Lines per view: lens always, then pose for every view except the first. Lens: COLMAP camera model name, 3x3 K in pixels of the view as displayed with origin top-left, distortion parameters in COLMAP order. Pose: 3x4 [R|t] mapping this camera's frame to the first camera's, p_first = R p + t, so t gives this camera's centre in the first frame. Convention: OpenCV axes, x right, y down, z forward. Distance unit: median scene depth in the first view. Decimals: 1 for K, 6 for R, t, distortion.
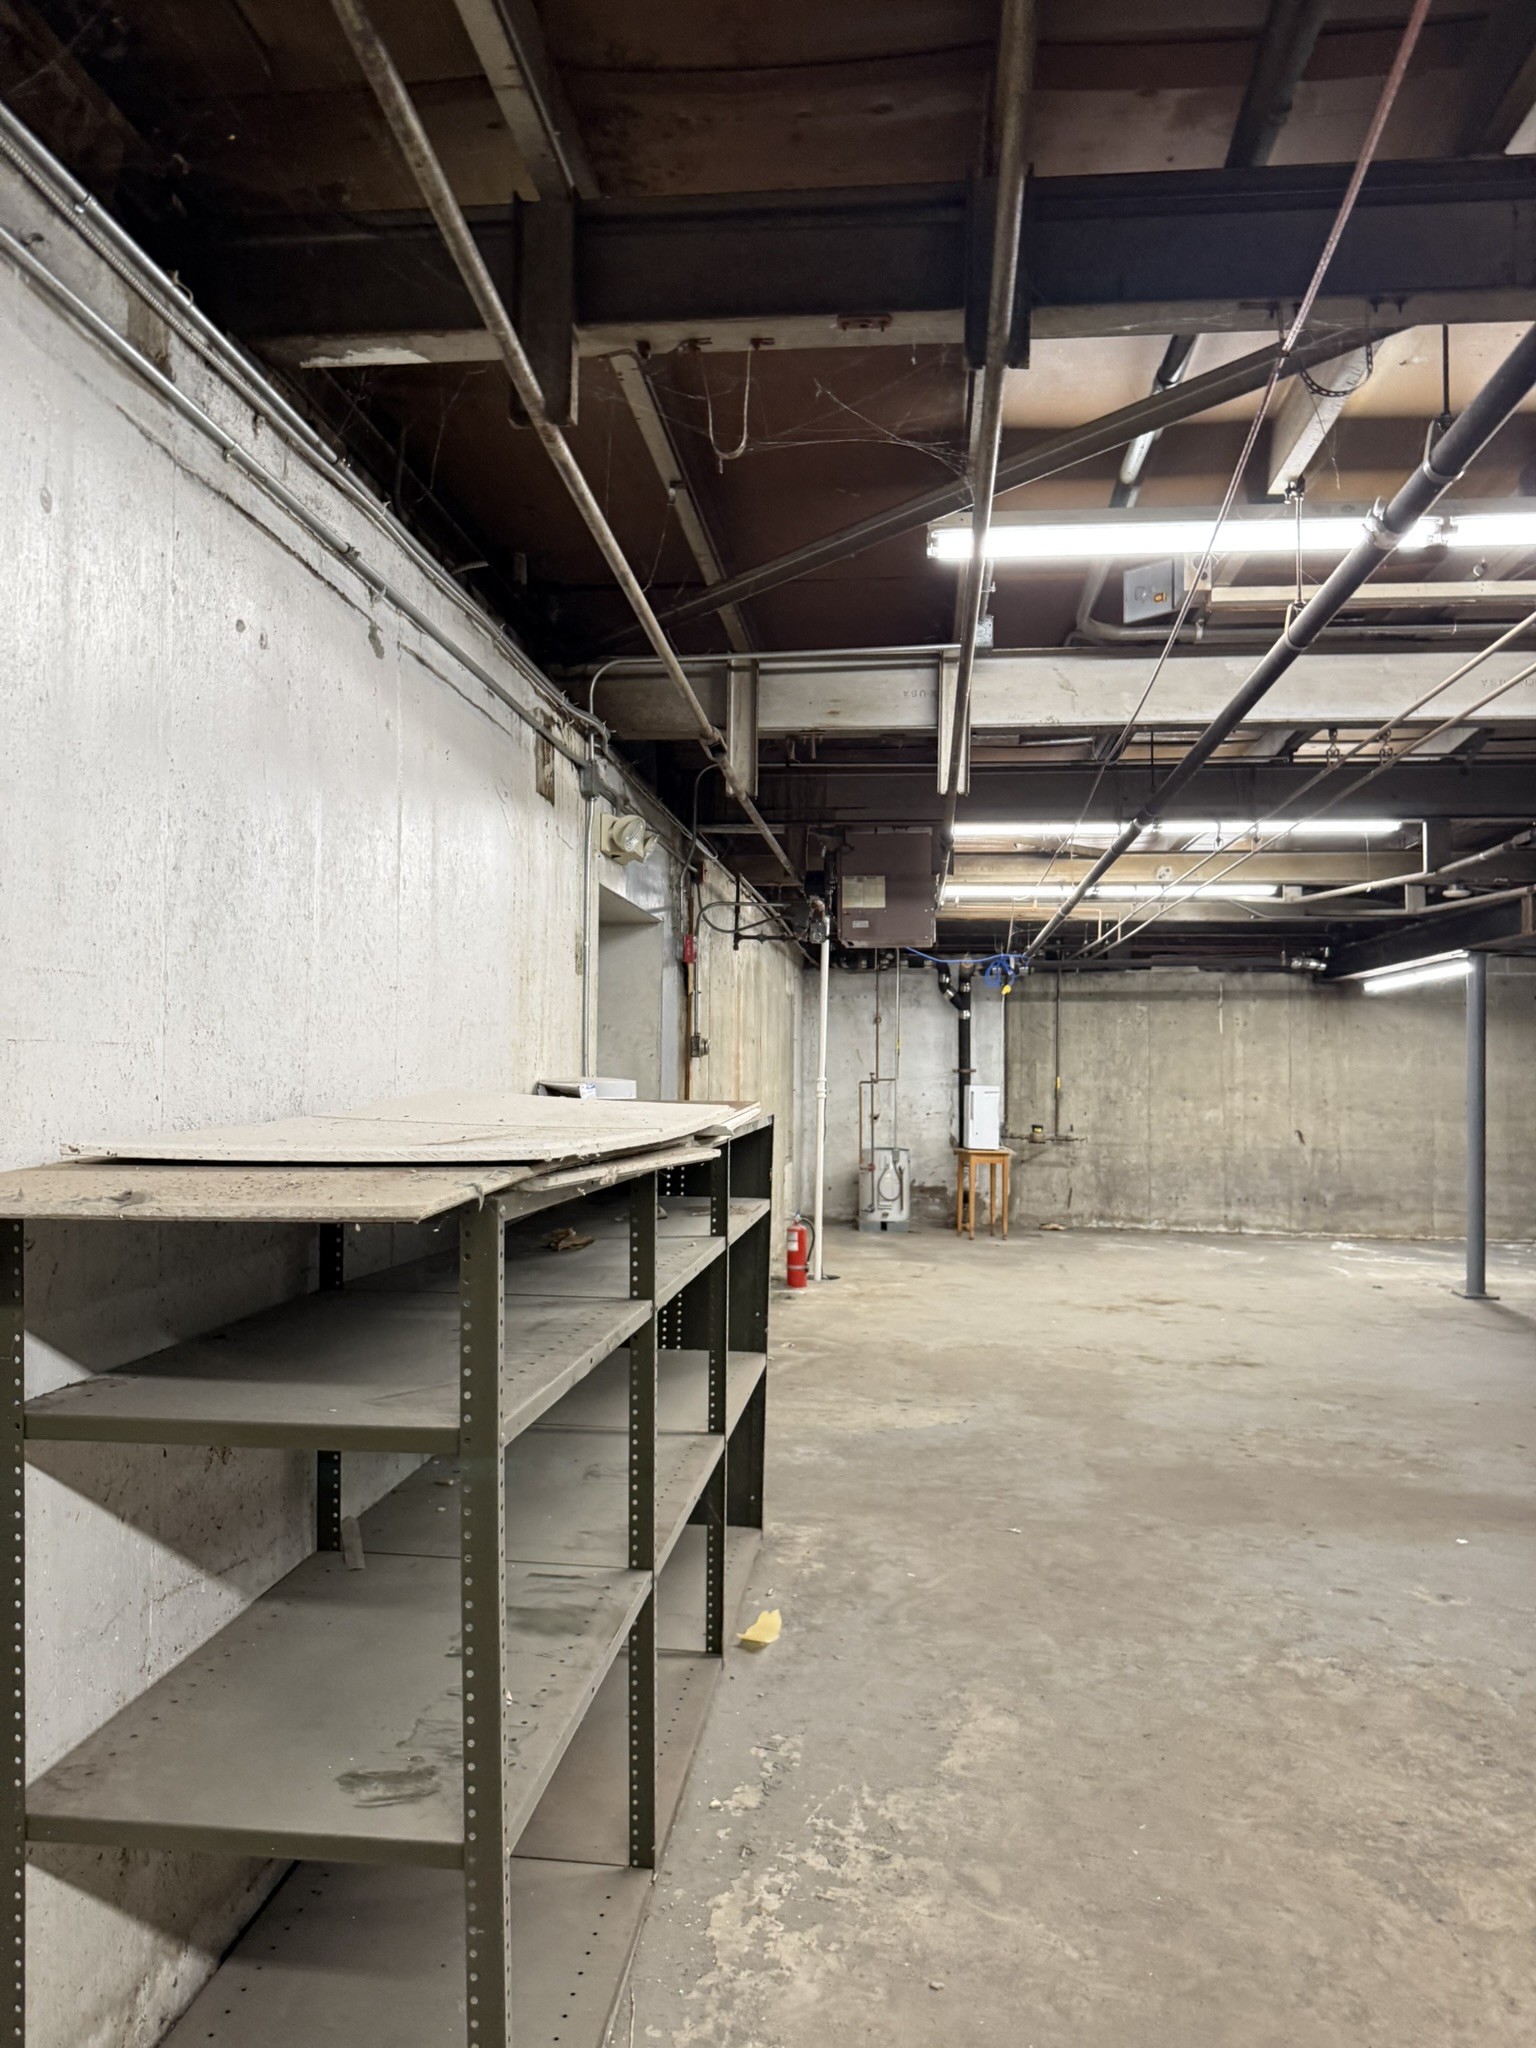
lens RADIAL K [[1429.1, 0, 768.0], [0, 1429.1, 1024.0], [0, 0, 1]] dist [-0.004444, -0.005358]
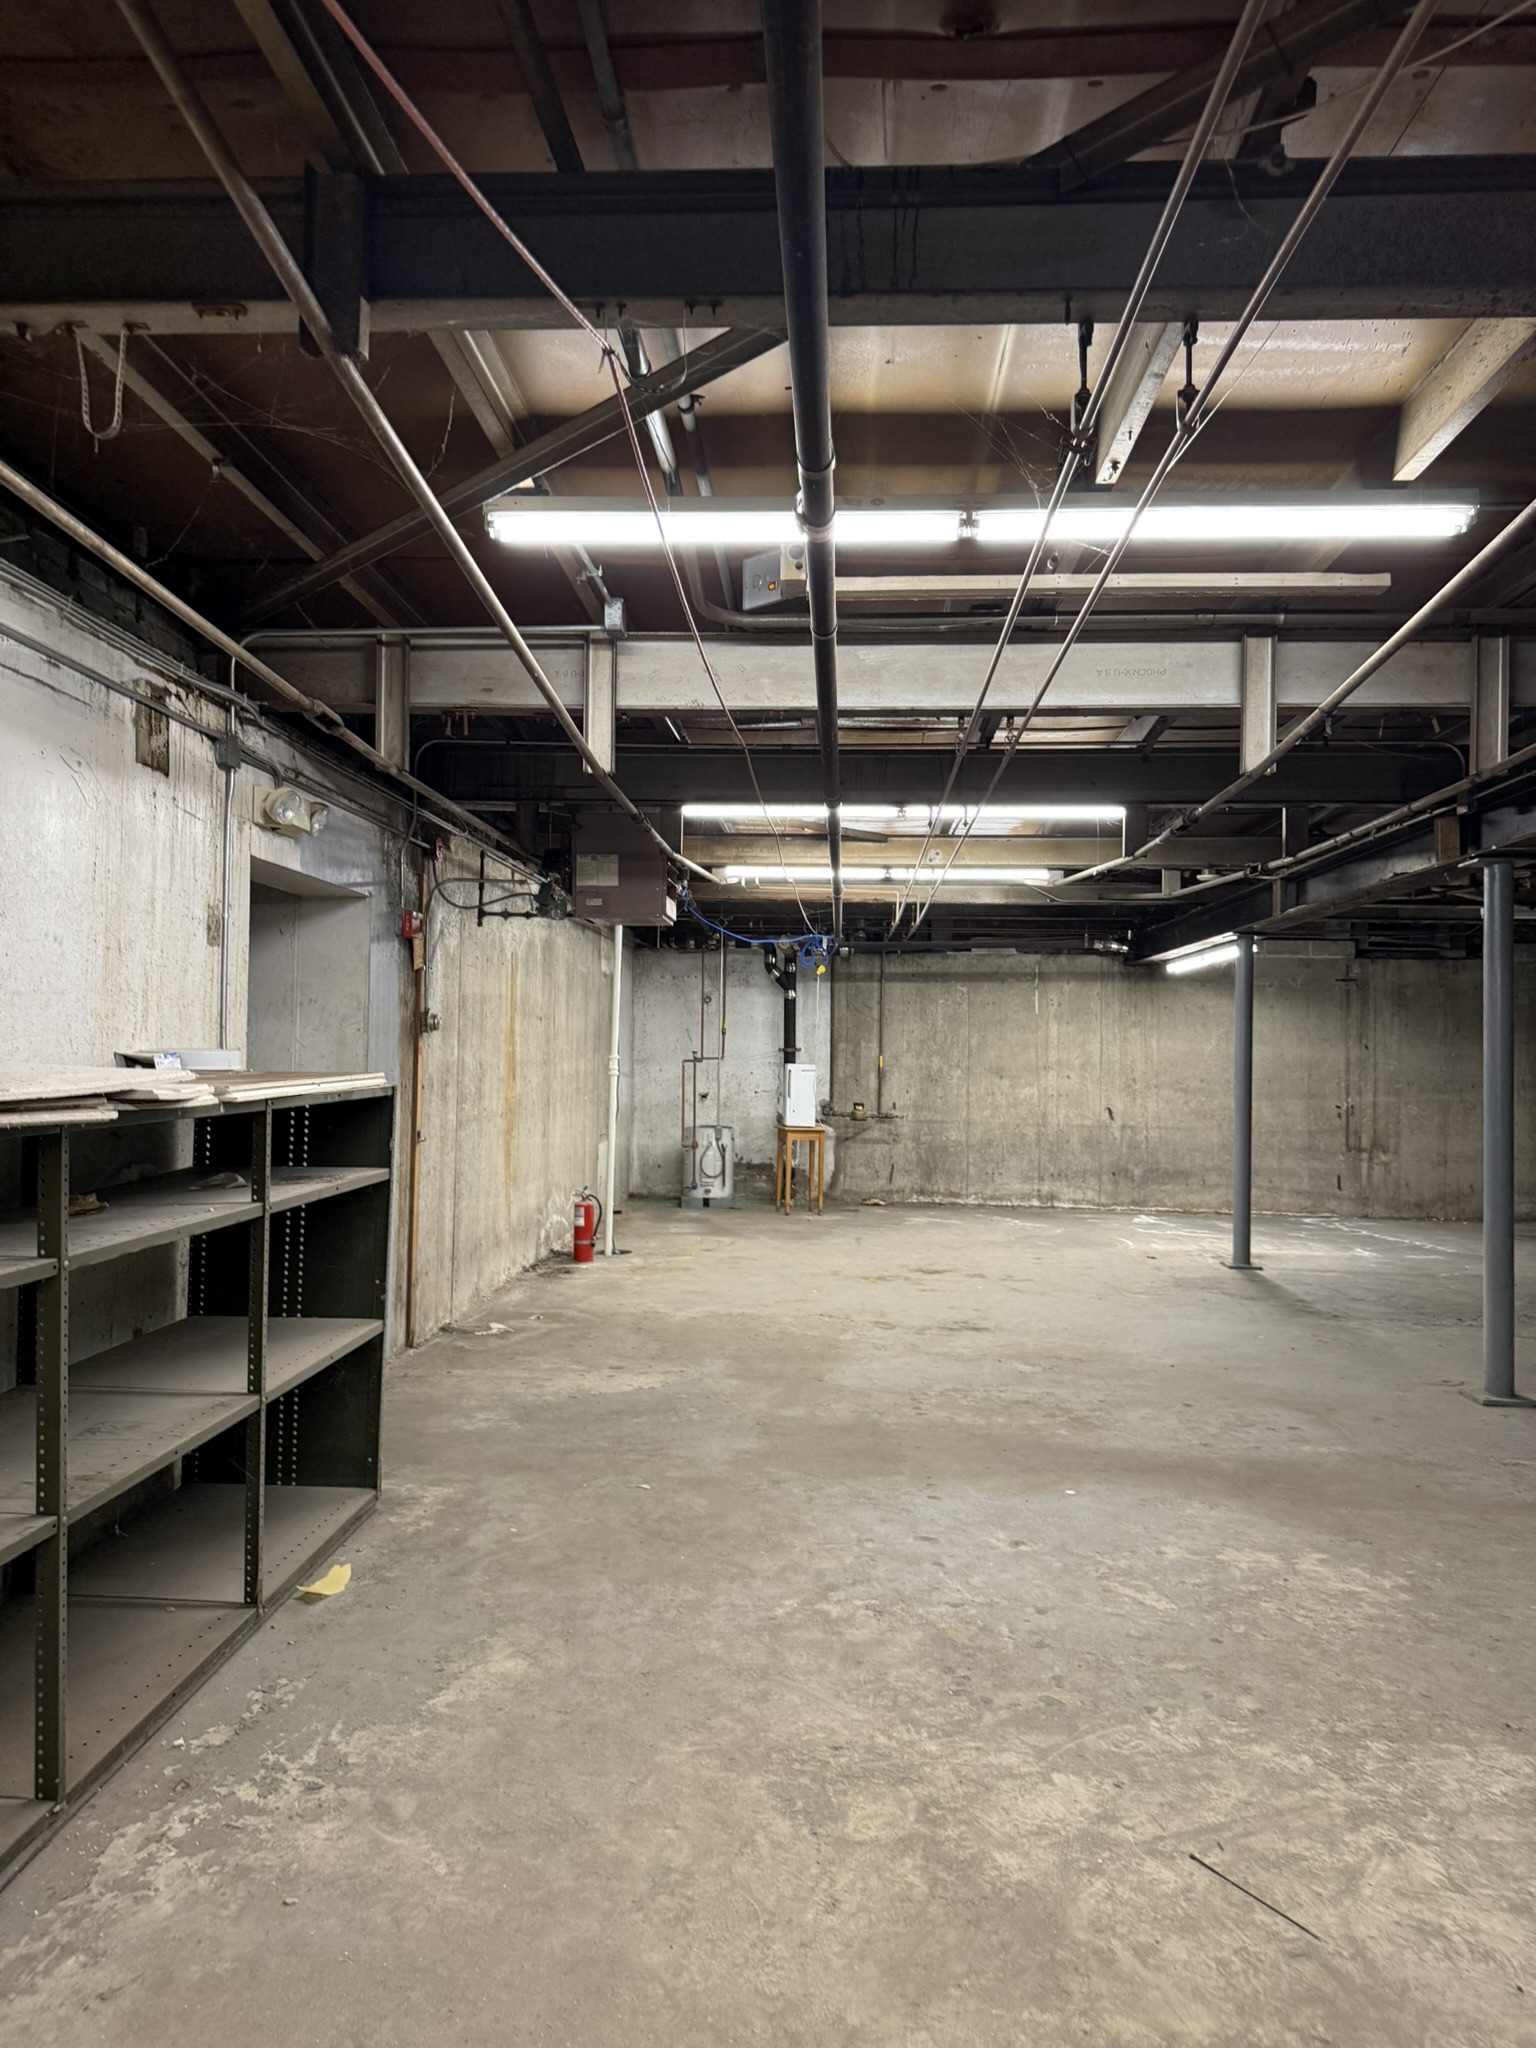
lens RADIAL K [[1416.2, 0, 743.0], [0, 1416.2, 1025.9], [0, 0, 1]] dist [0.002449, -0.021665]
pose [[0.998679, 0.000822, 0.051376, 0.157858], [-0.001542, 0.999901, 0.013975, 0.004458], [-0.051359, -0.014036, 0.998582, -0.020616]]
